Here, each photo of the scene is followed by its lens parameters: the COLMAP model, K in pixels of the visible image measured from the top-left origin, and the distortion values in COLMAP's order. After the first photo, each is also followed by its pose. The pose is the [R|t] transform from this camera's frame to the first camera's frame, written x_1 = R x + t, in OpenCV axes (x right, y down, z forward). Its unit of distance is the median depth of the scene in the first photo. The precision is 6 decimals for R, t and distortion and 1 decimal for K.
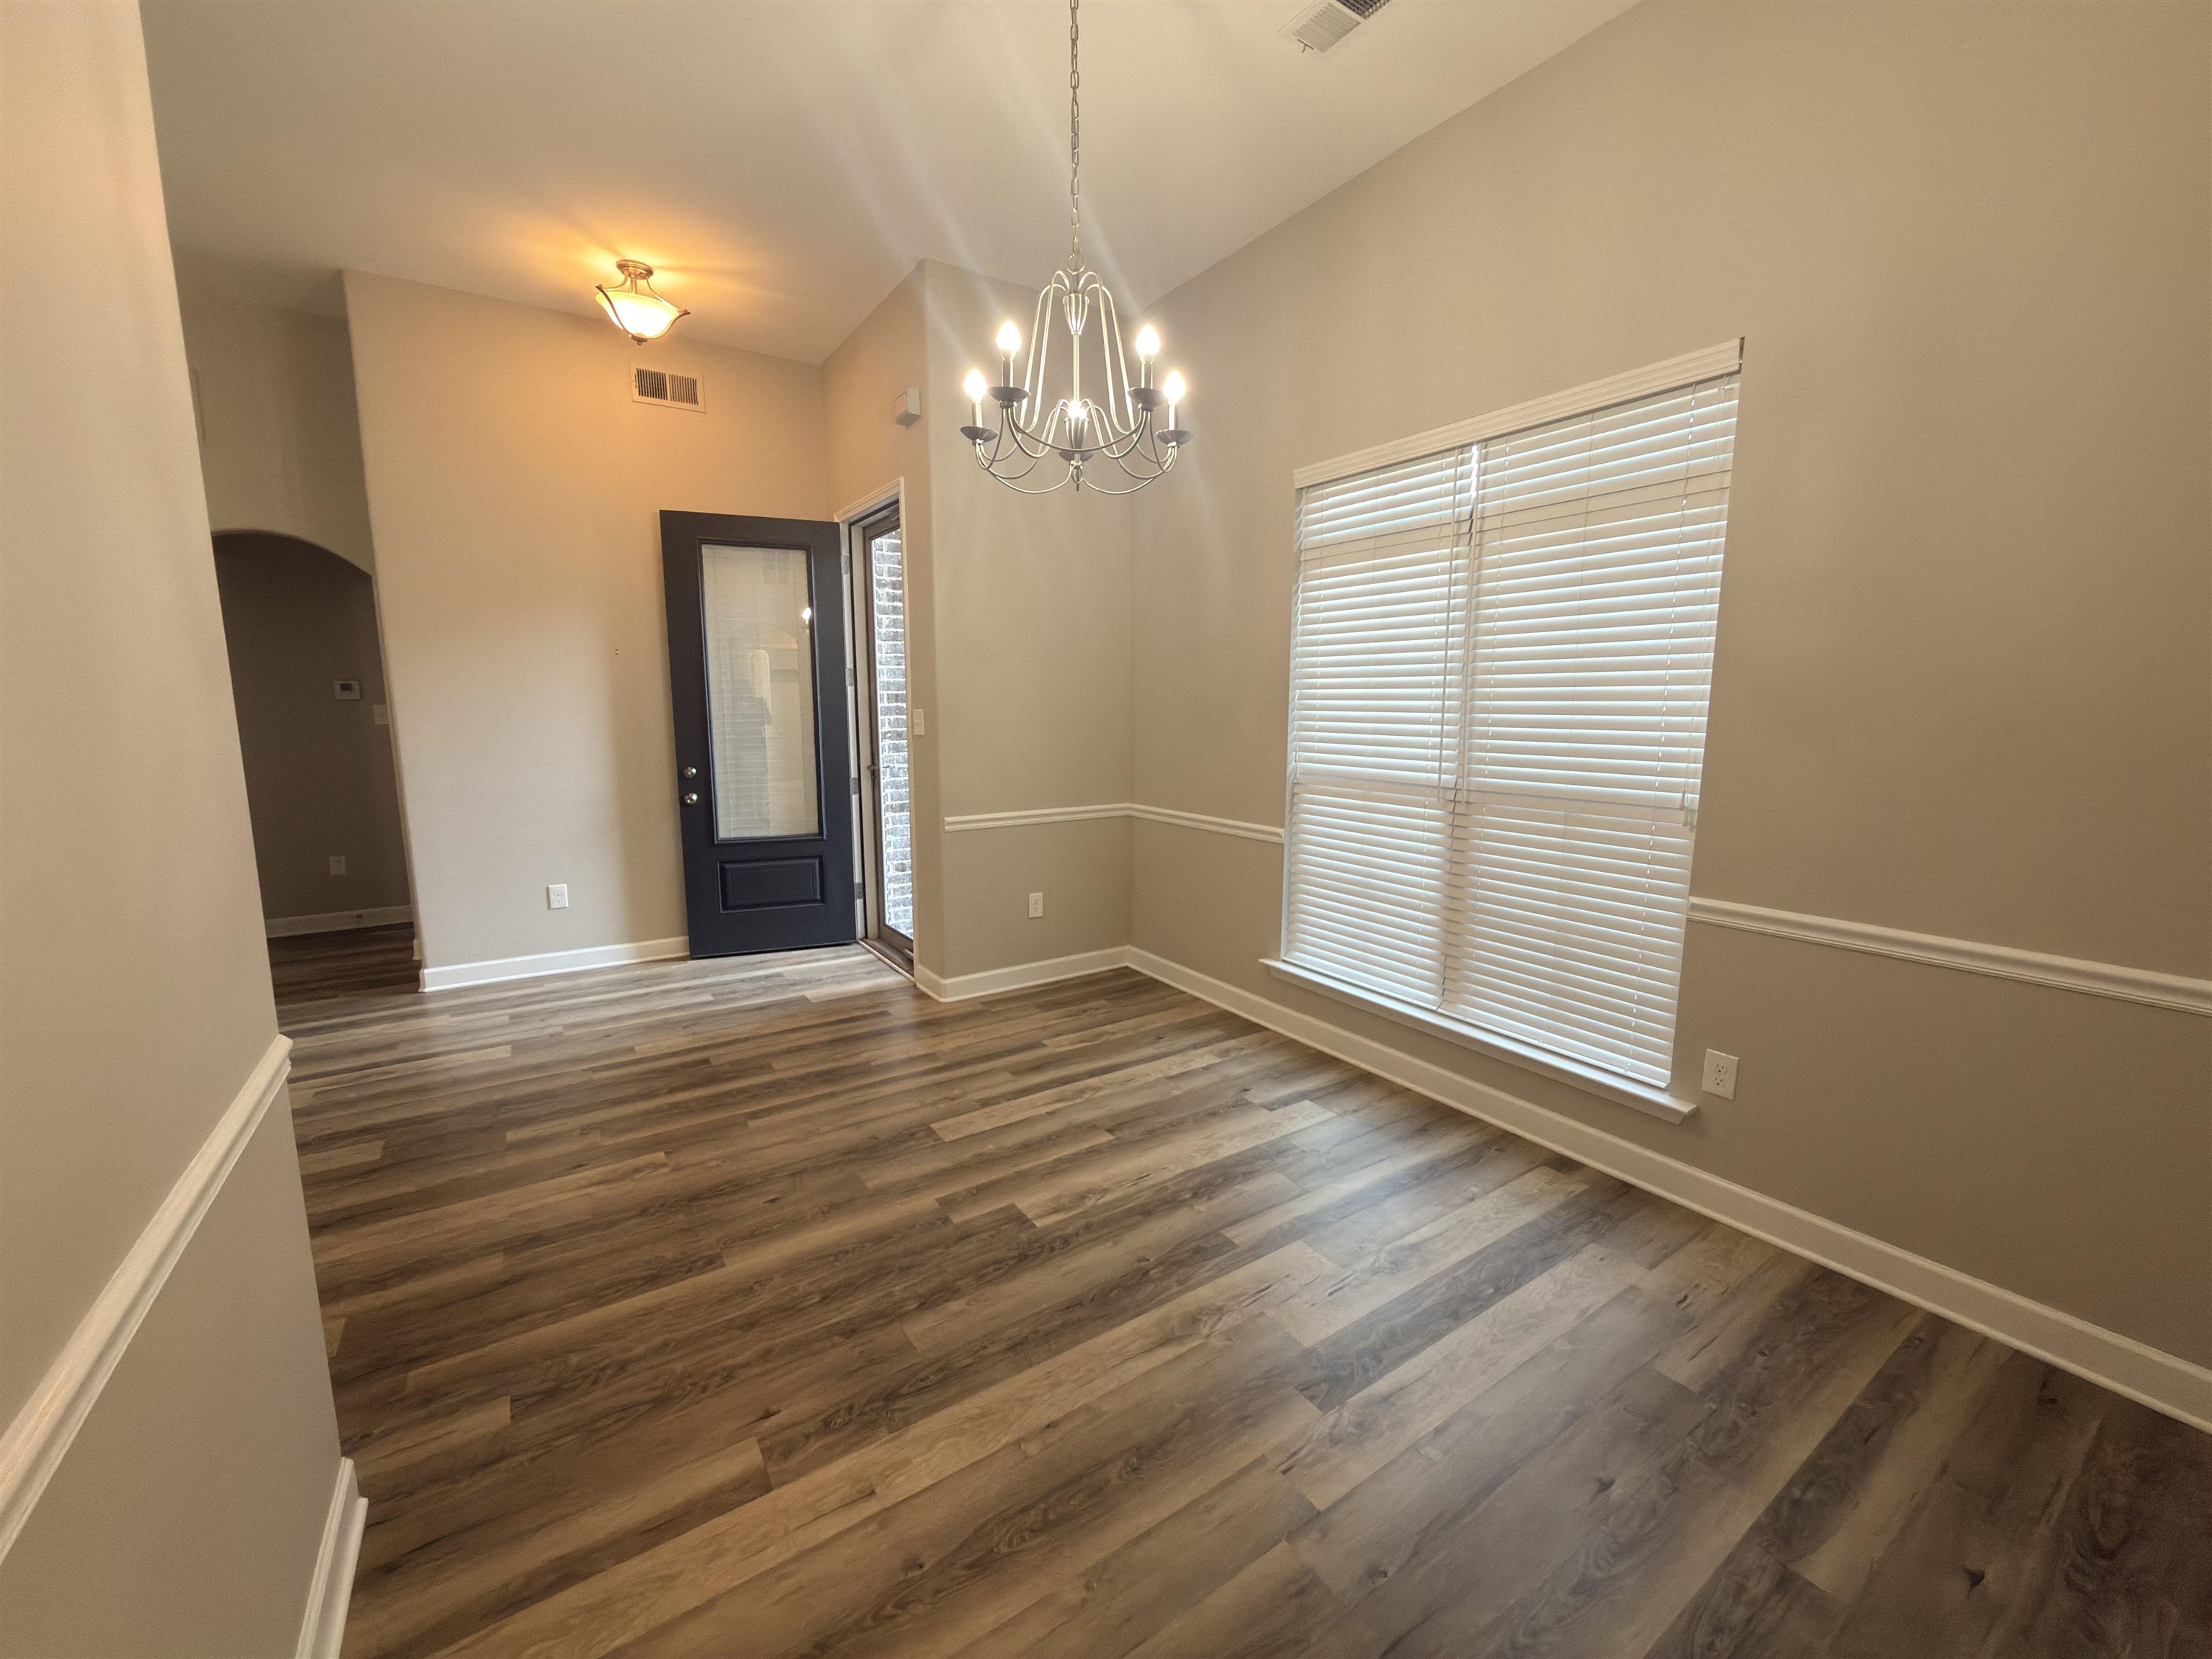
lens RADIAL K [[885.4, 0, 1107.0], [0, 885.4, 829.5], [0, 0, 1]] dist [0.003871, 0.000604]
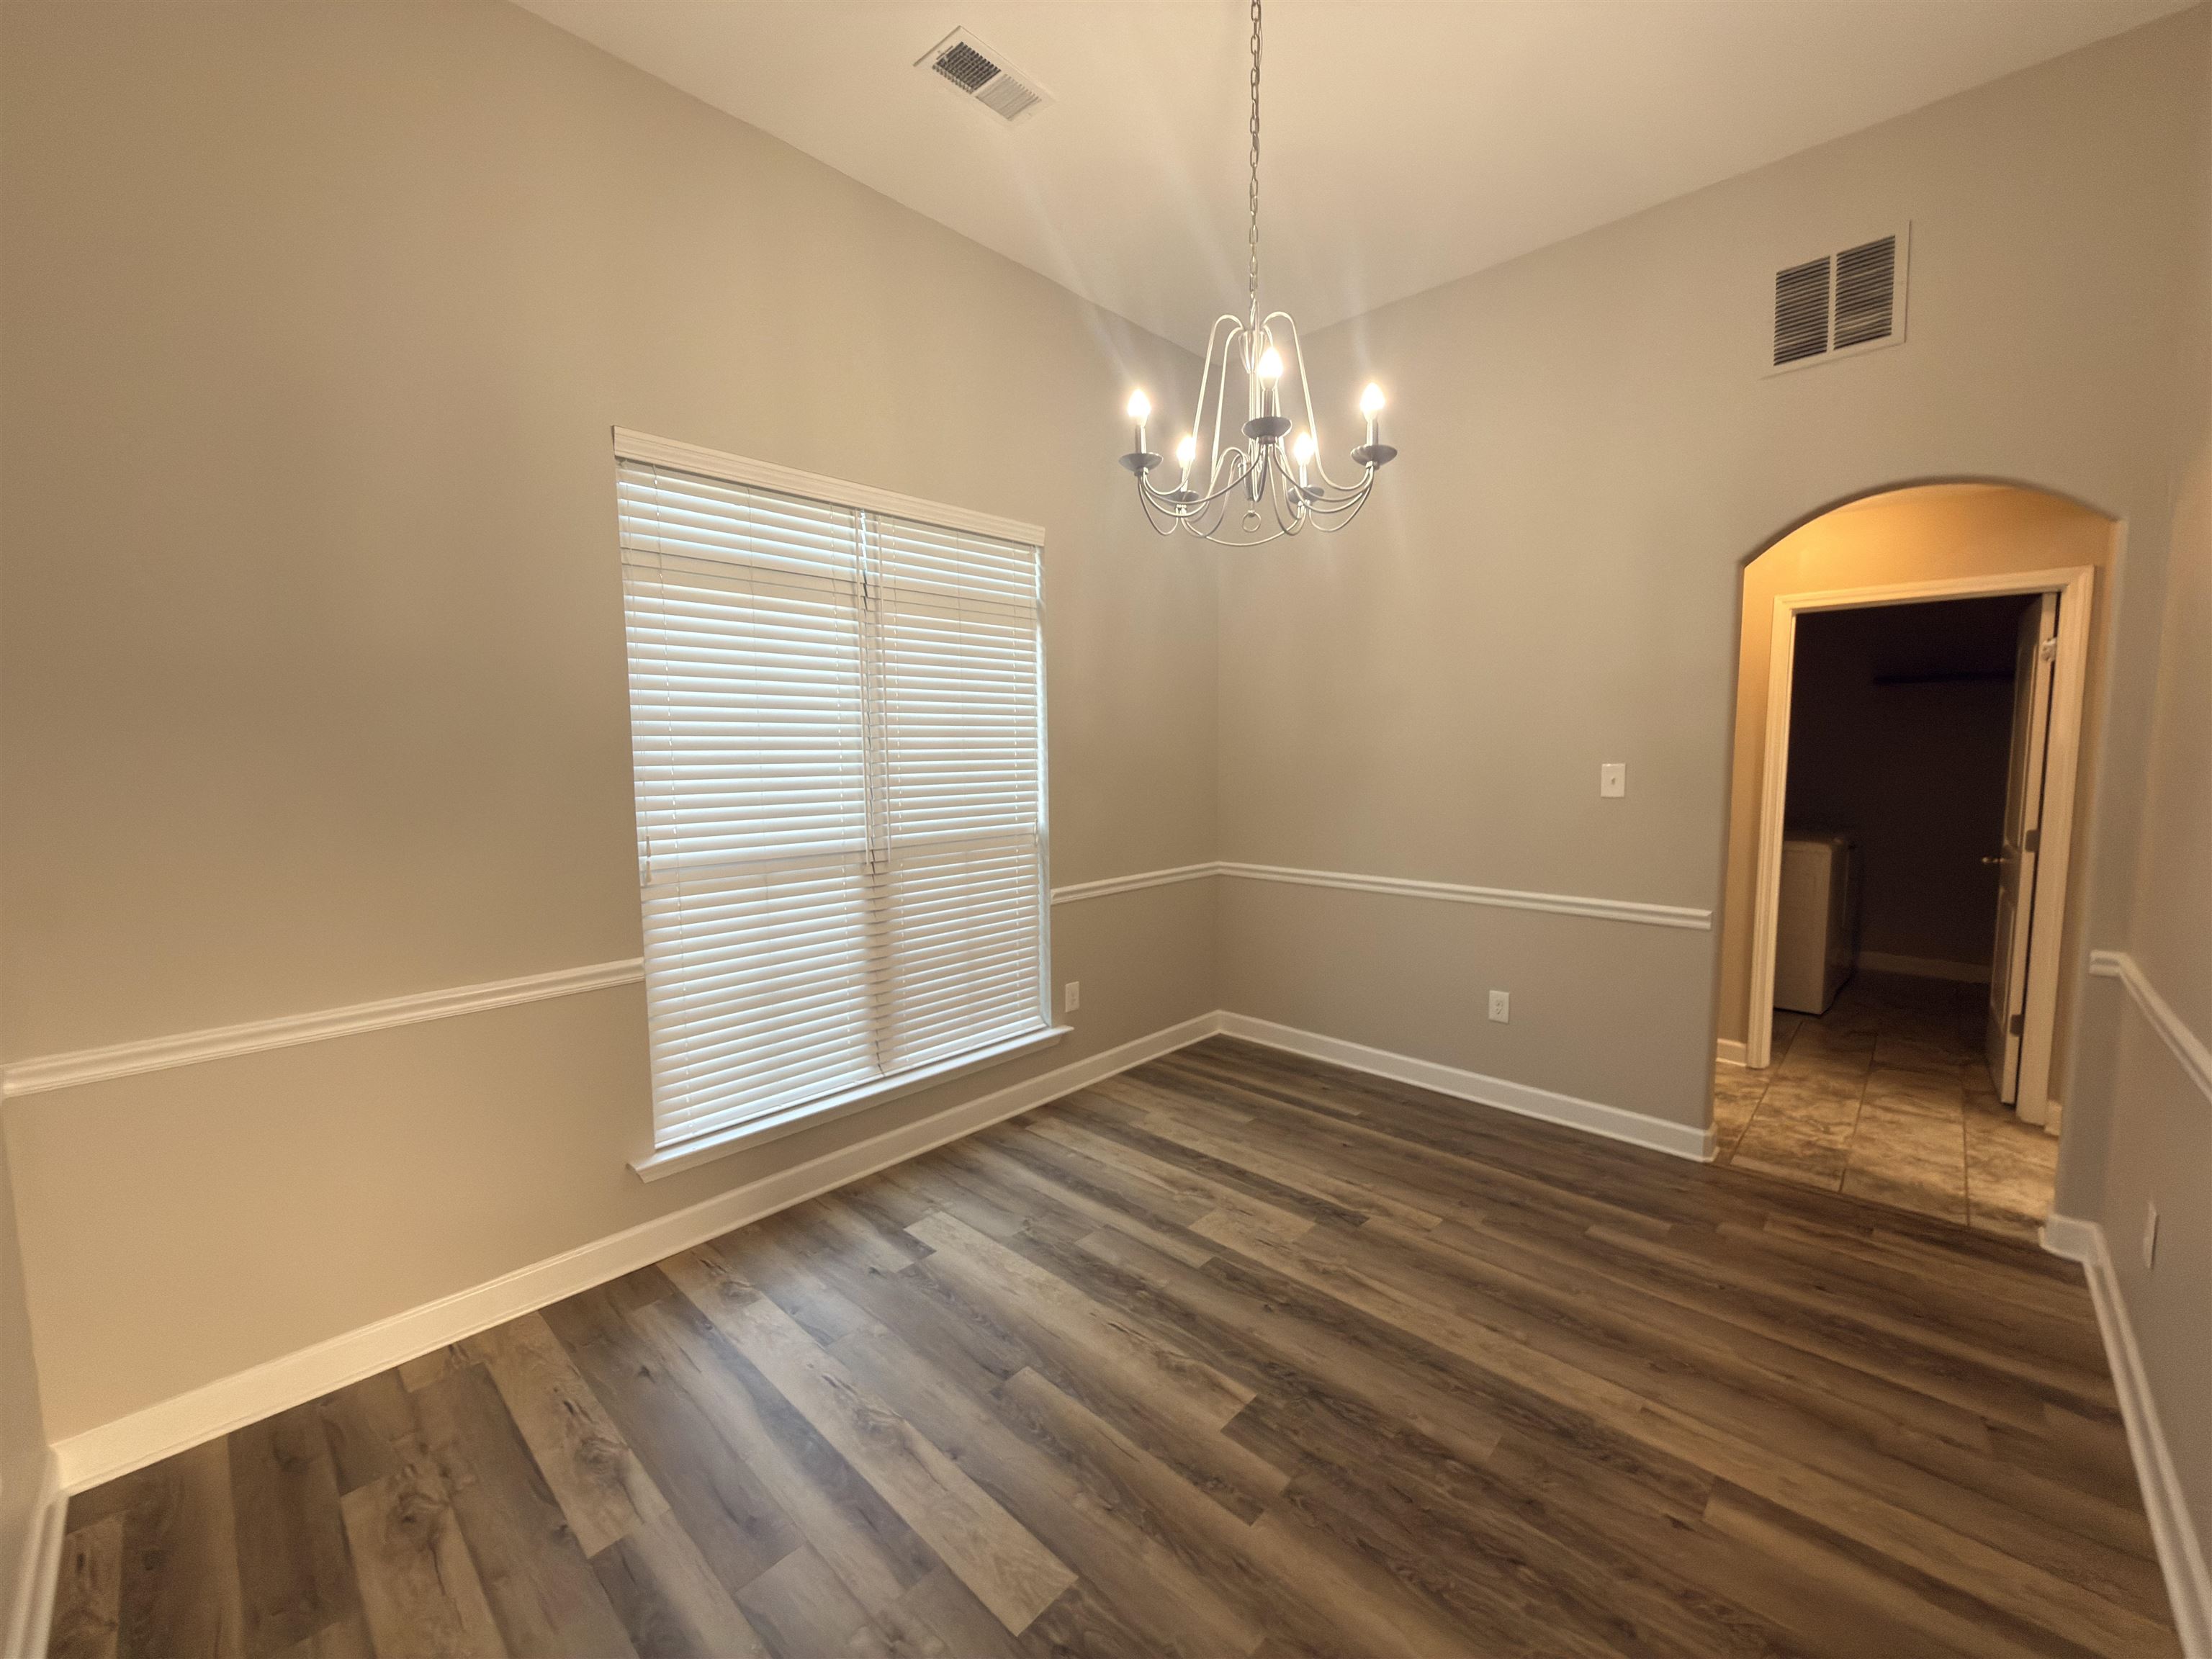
lens RADIAL K [[885.4, 0, 1110.9], [0, 885.4, 830.7], [0, 0, 1]] dist [0.003871, 0.000604]
pose [[-0.226064, -0.089549, 0.969988, -0.757017], [0.149133, 0.980845, 0.125308, -0.183163], [-0.962629, 0.172985, -0.208379, 1.140200]]
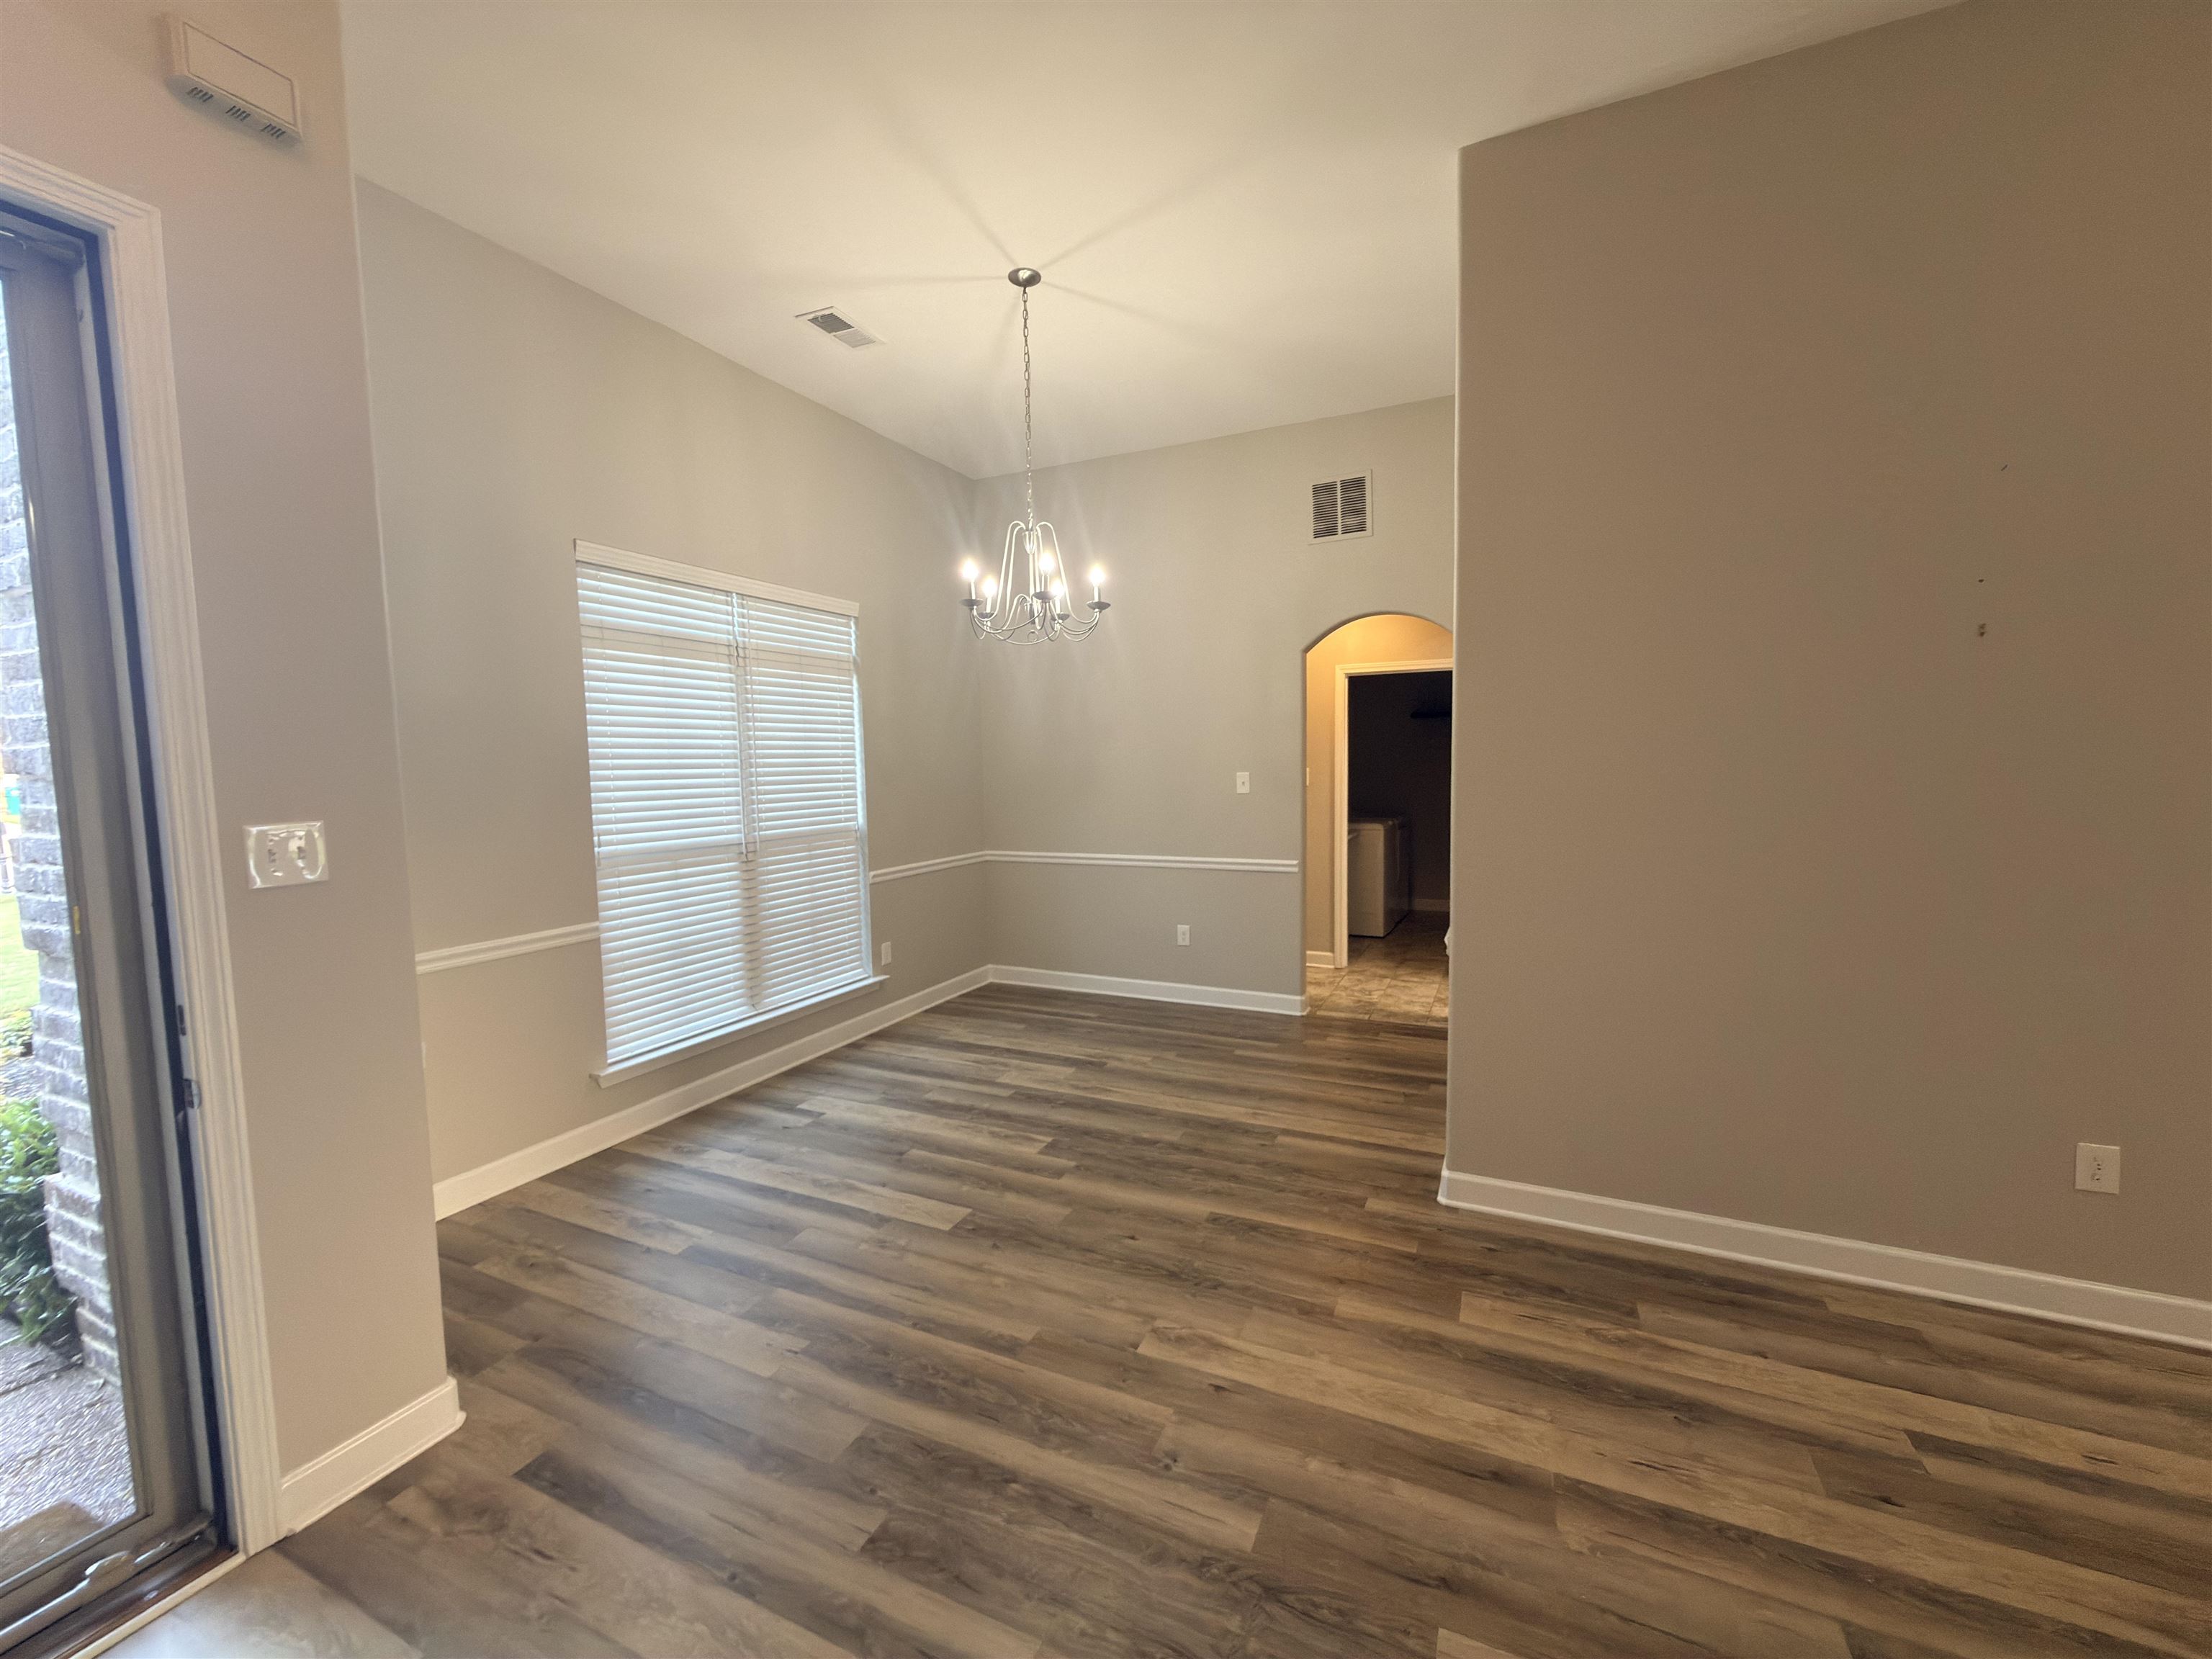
lens RADIAL K [[885.4, 0, 1109.7], [0, 885.4, 830.3], [0, 0, 1]] dist [0.003871, 0.000604]
pose [[-0.519631, -0.058235, 0.852404, -1.238329], [0.140556, 0.978255, 0.152517, -0.230587], [-0.842750, 0.199063, -0.500146, 1.448290]]
